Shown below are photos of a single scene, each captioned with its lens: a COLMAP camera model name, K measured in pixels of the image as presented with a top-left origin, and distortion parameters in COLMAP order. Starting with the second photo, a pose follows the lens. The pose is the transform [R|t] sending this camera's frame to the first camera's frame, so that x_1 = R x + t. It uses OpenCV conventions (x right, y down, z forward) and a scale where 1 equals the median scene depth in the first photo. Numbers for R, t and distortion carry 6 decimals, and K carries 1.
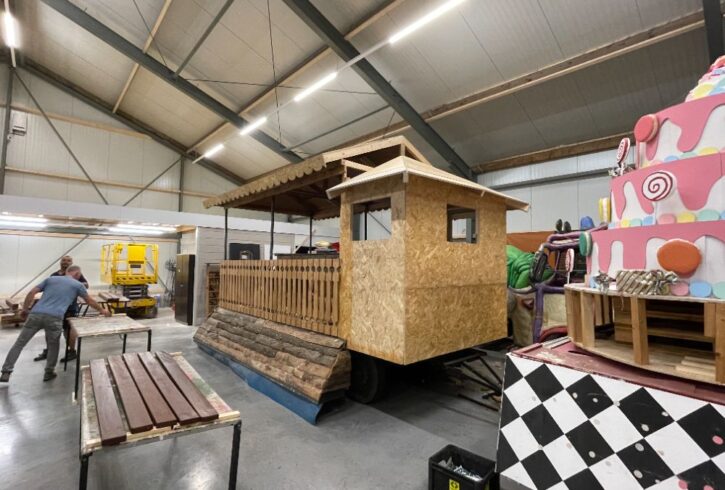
lens RADIAL K [[346.7, 0, 363.3], [0, 346.7, 242.1], [0, 0, 1]] dist [0.000981, 0.000011]
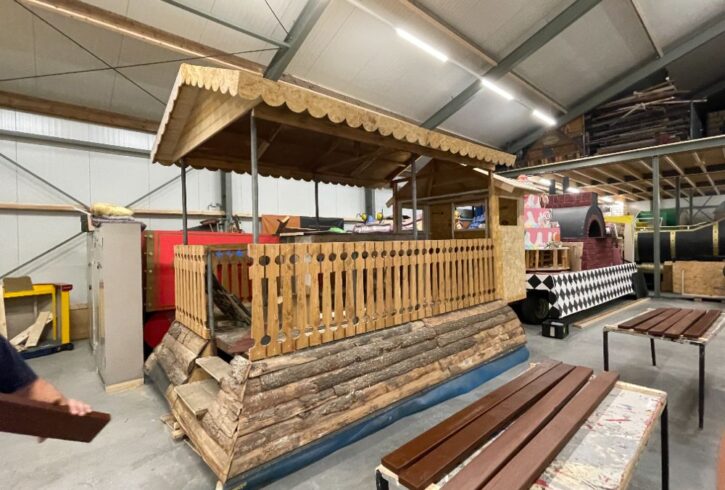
lens RADIAL K [[346.7, 0, 363.6], [0, 346.7, 244.9], [0, 0, 1]] dist [0.000981, 0.000011]
pose [[0.013281, -0.017043, 0.999767, -1.220061], [-0.046418, 0.998766, 0.017643, 0.064395], [-0.998834, -0.046641, 0.012473, 1.329427]]
